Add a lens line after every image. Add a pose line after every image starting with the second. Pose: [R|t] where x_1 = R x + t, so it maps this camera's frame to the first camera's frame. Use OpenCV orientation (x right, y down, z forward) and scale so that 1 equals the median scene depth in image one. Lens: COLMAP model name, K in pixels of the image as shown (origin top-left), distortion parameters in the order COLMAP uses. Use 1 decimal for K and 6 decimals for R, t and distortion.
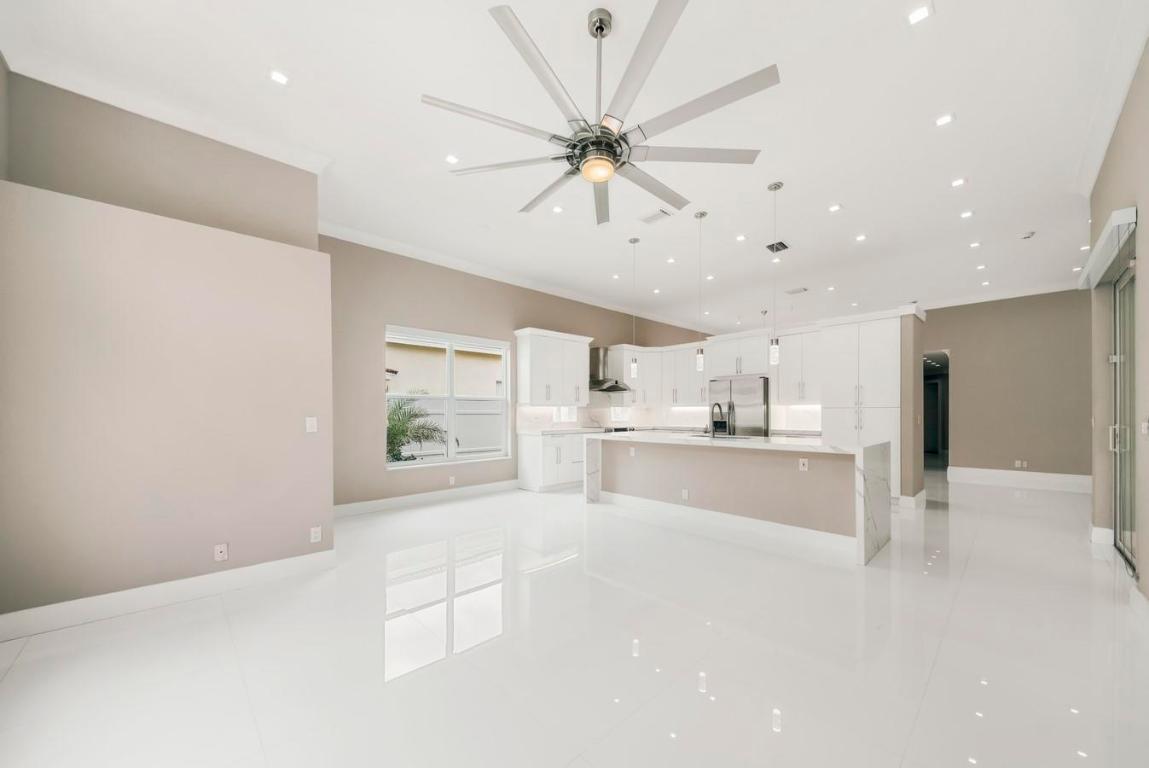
lens RADIAL K [[413.4, 0, 573.4], [0, 413.4, 411.0], [0, 0, 1]] dist [0.026956, -0.013823]
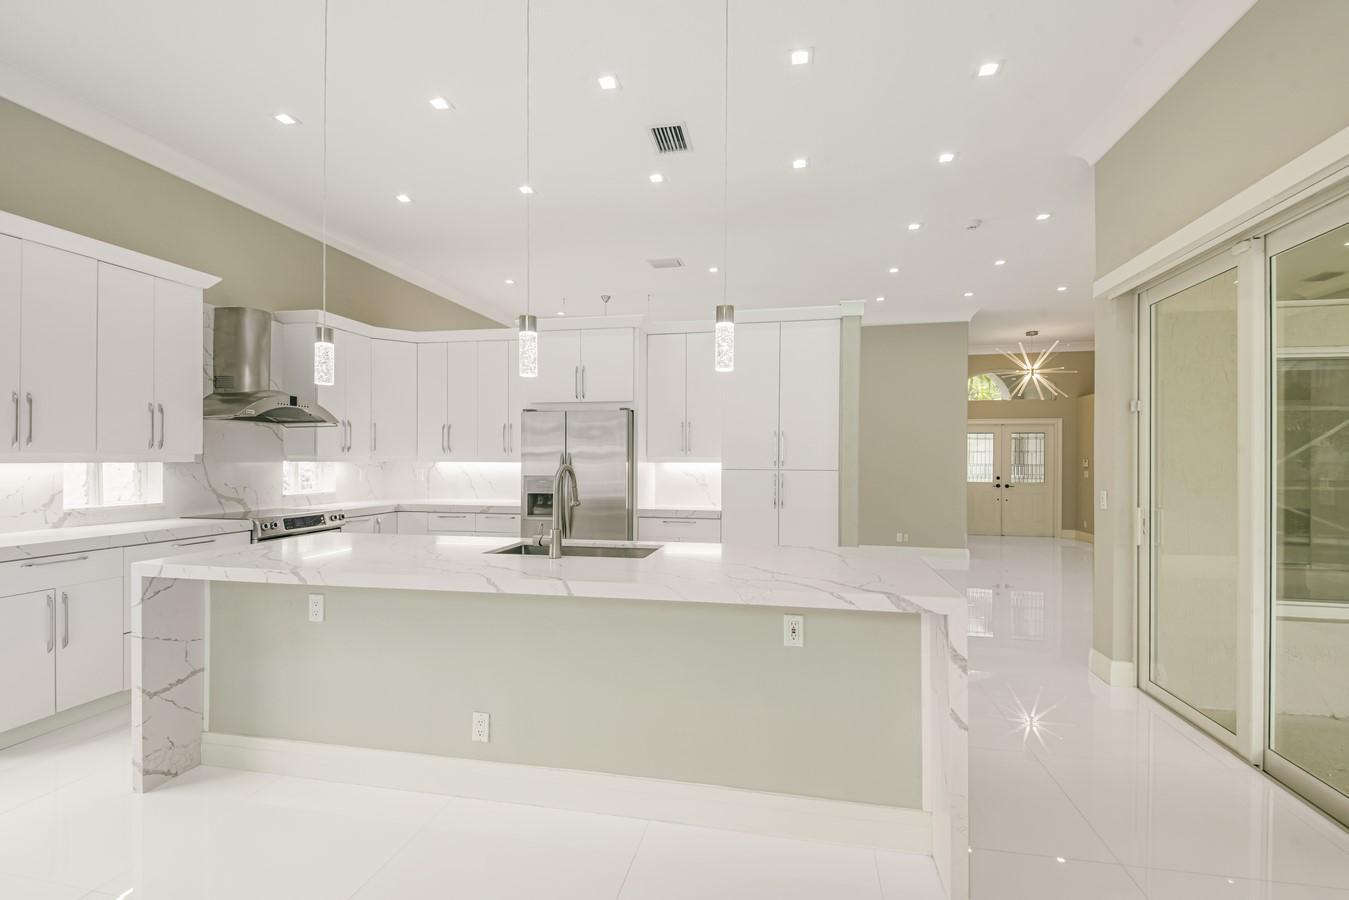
lens RADIAL K [[601.0, 0, 674.9], [0, 601.0, 455.6], [0, 0, 1]] dist [0.045344, -0.032913]
pose [[0.821348, 0.009649, 0.570346, 0.079980], [-0.007892, 0.999953, -0.005553, -0.018521], [-0.570373, 0.000059, 0.821386, 0.342209]]
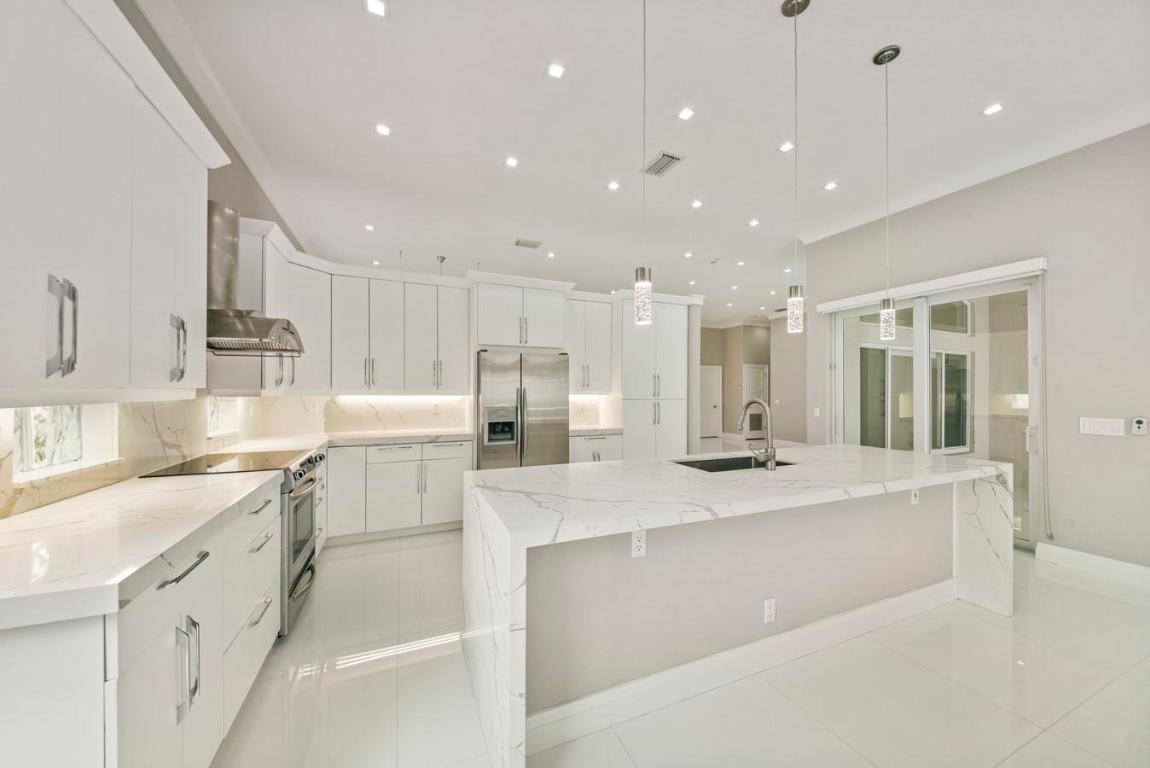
lens RADIAL K [[402.2, 0, 574.5], [0, 402.2, 387.4], [0, 0, 1]] dist [0.024471, -0.012345]
pose [[0.348929, 0.013641, 0.937050, -0.142297], [-0.007858, 0.999901, -0.011630, -0.018848], [-0.937116, -0.003305, 0.349002, 0.736372]]
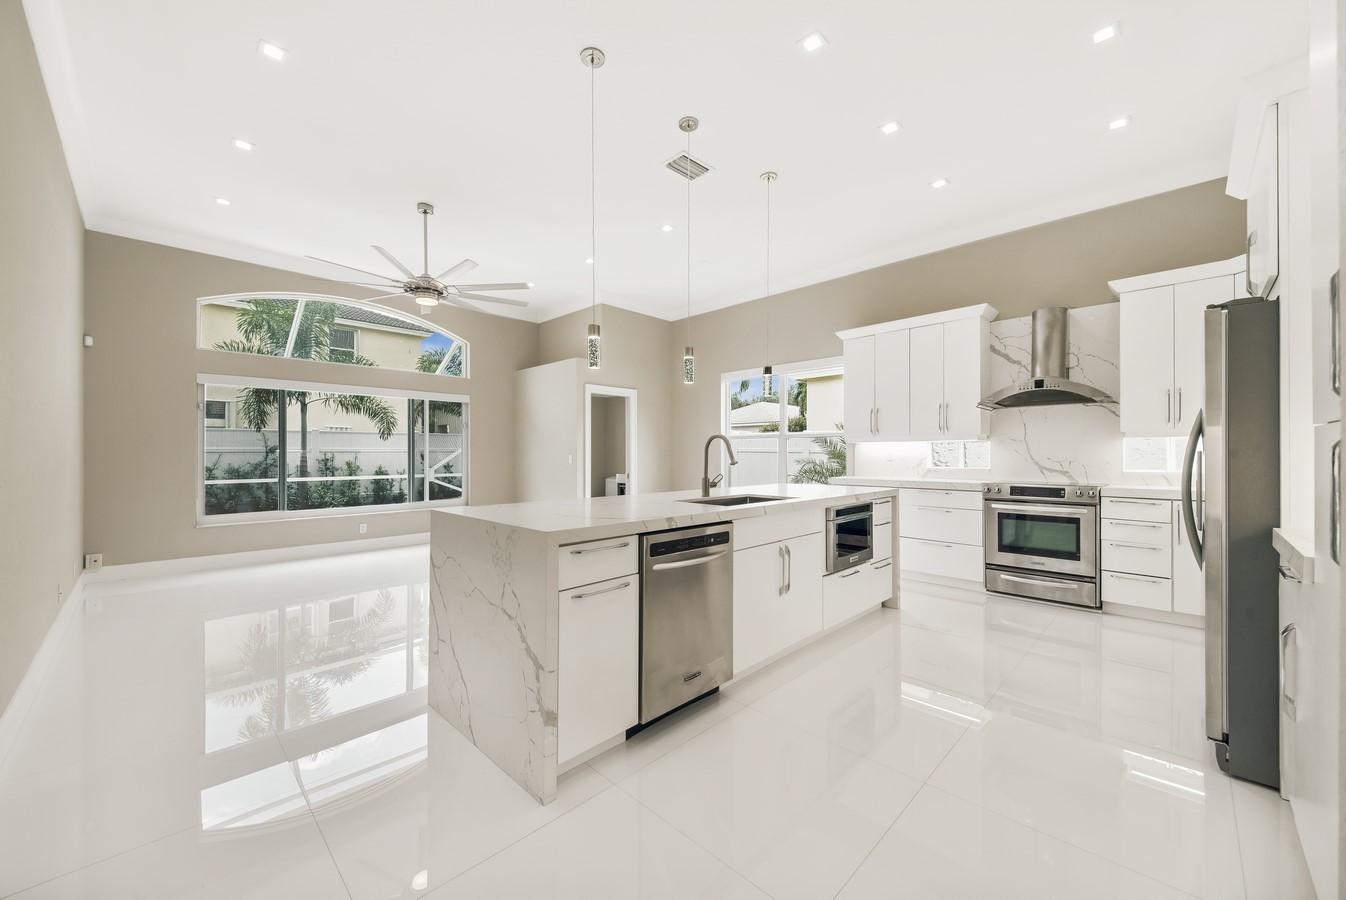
lens RADIAL K [[524.9, 0, 678.8], [0, 524.9, 454.7], [0, 0, 1]] dist [0.000081, -0.000023]
pose [[0.041591, 0.003850, -0.999127, 0.731872], [0.005923, 0.999974, 0.004100, 0.002713], [0.999117, -0.006089, 0.041567, 0.652761]]
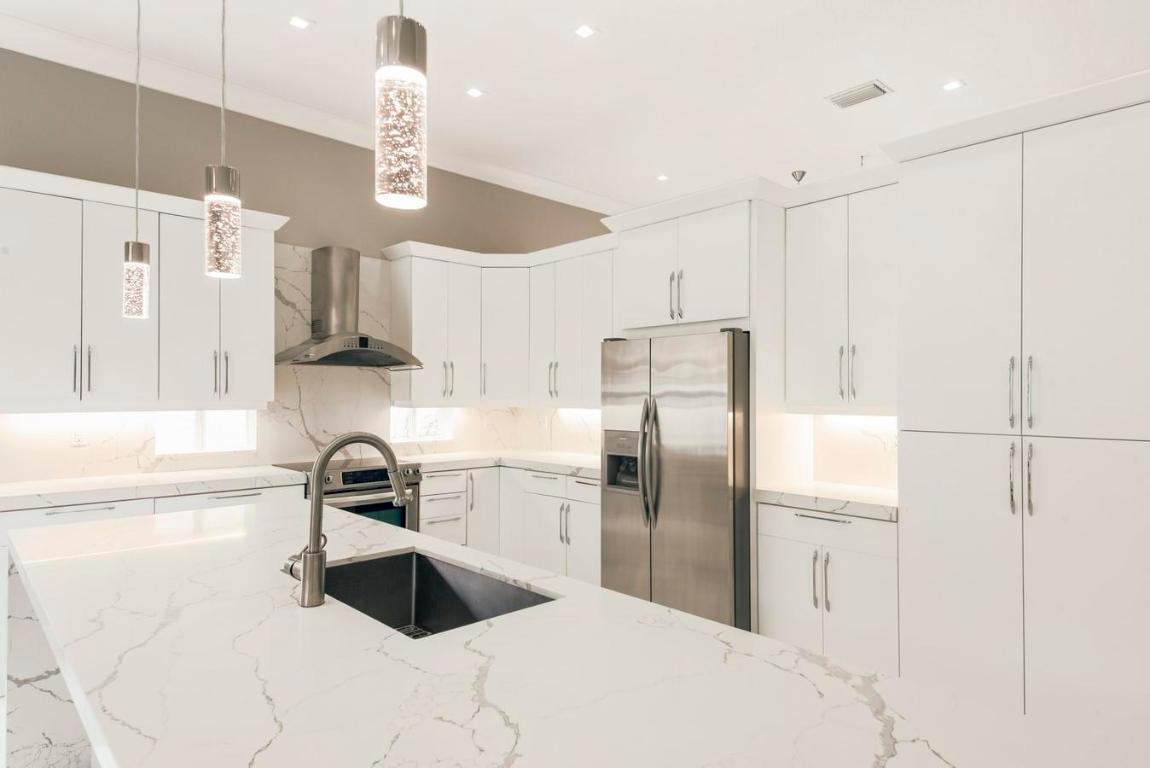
lens RADIAL K [[660.3, 0, 575.0], [0, 660.3, 384.0], [0, 0, 1]] dist [0.061672, -0.033791]
pose [[0.999960, 0.005829, -0.006796, 0.328323], [-0.005915, 0.999900, -0.012836, -0.029486], [0.006720, 0.012876, 0.999895, 0.463561]]
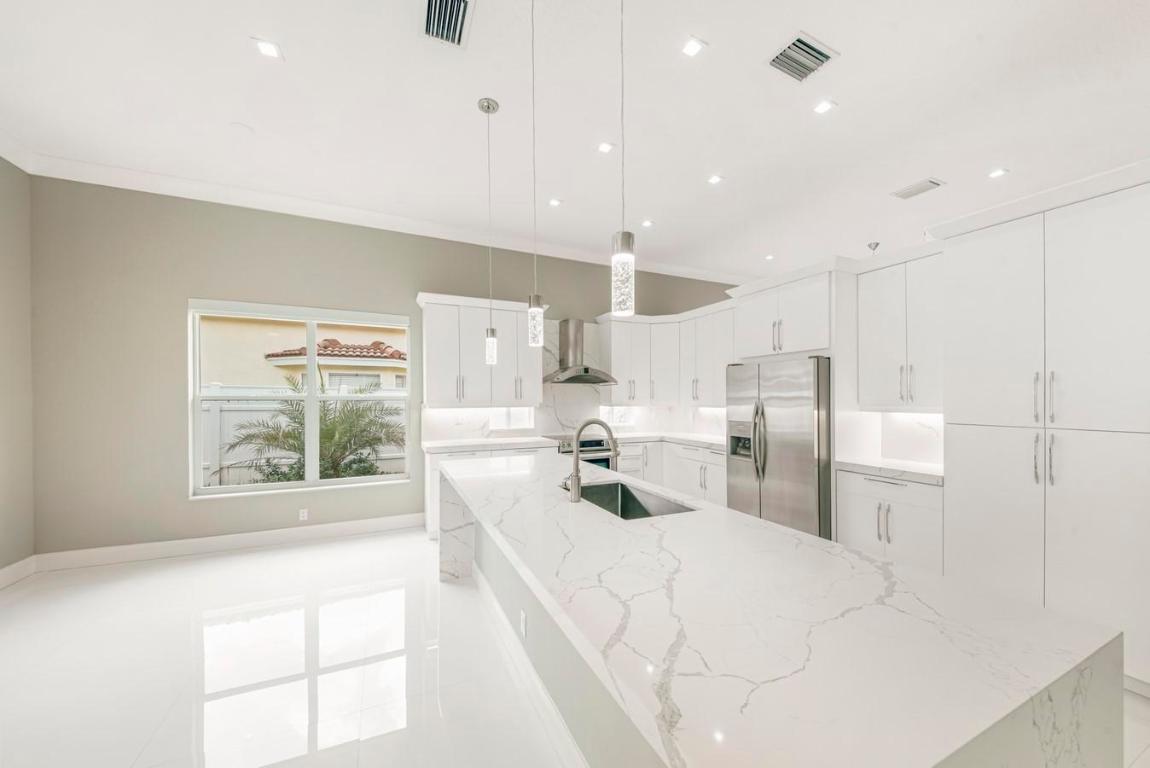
lens RADIAL K [[404.5, 0, 574.9], [0, 404.5, 391.1], [0, 0, 1]] dist [0.026256, -0.013892]
pose [[0.946632, -0.002223, -0.322310, 0.329781], [-0.002155, 0.999910, -0.013227, -0.030859], [0.322310, 0.013216, 0.946542, 0.423918]]
